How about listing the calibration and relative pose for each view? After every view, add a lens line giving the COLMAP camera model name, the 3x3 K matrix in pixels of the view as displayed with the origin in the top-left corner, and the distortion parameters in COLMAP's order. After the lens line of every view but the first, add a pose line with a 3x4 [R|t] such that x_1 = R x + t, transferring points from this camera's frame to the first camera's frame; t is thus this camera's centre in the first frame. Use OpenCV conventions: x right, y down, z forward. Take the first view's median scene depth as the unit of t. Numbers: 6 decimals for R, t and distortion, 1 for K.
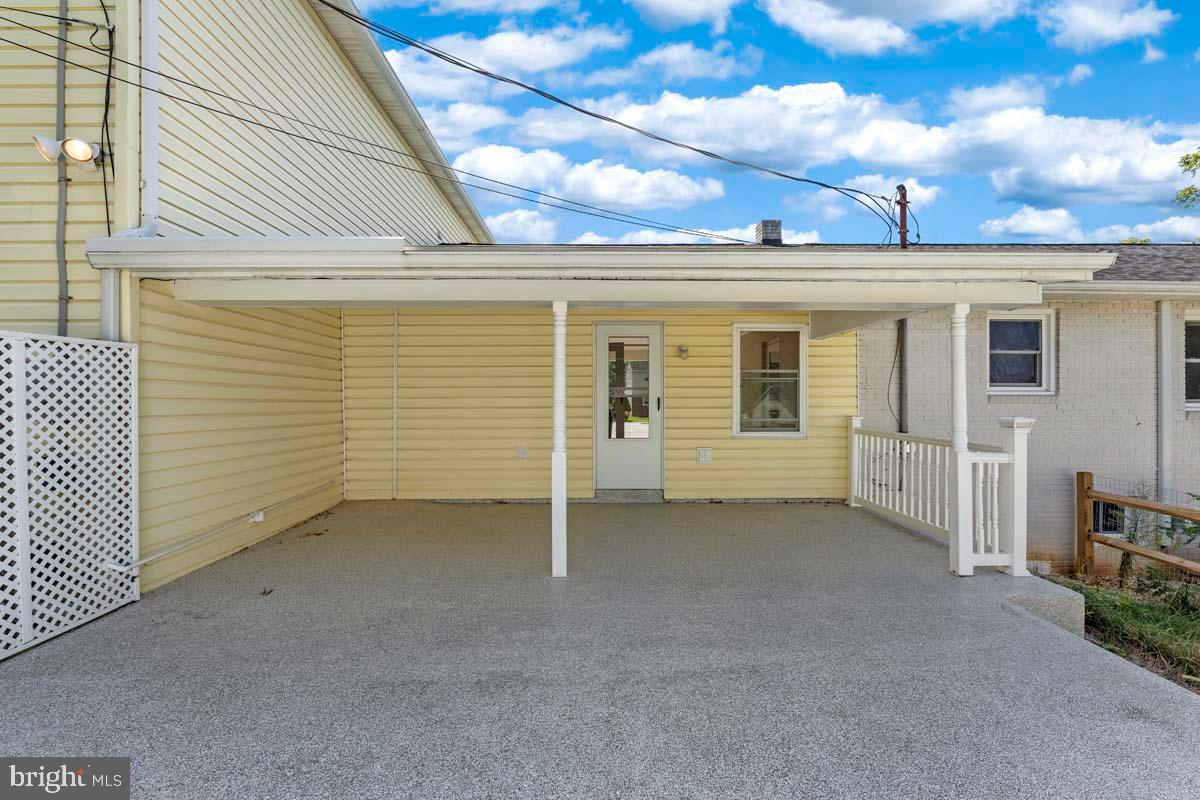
lens RADIAL K [[483.6, 0, 598.6], [0, 483.6, 398.7], [0, 0, 1]] dist [-0.001308, -0.000082]
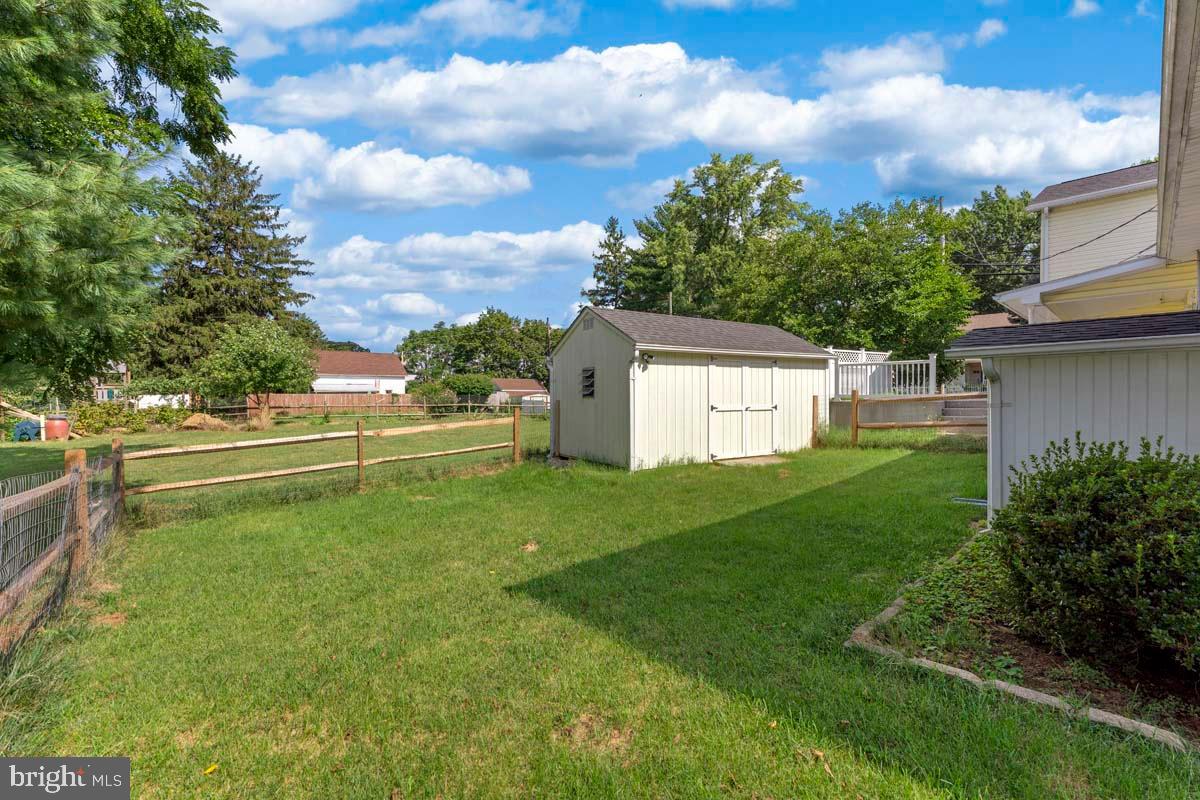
lens RADIAL K [[483.6, 0, 597.0], [0, 483.6, 395.5], [0, 0, 1]] dist [-0.001308, -0.000082]
pose [[1.000000, -0.000166, 0.000502, 0.365486], [0.000166, 1.000000, -0.000240, -0.087568], [-0.000502, 0.000240, 1.000000, 0.223625]]
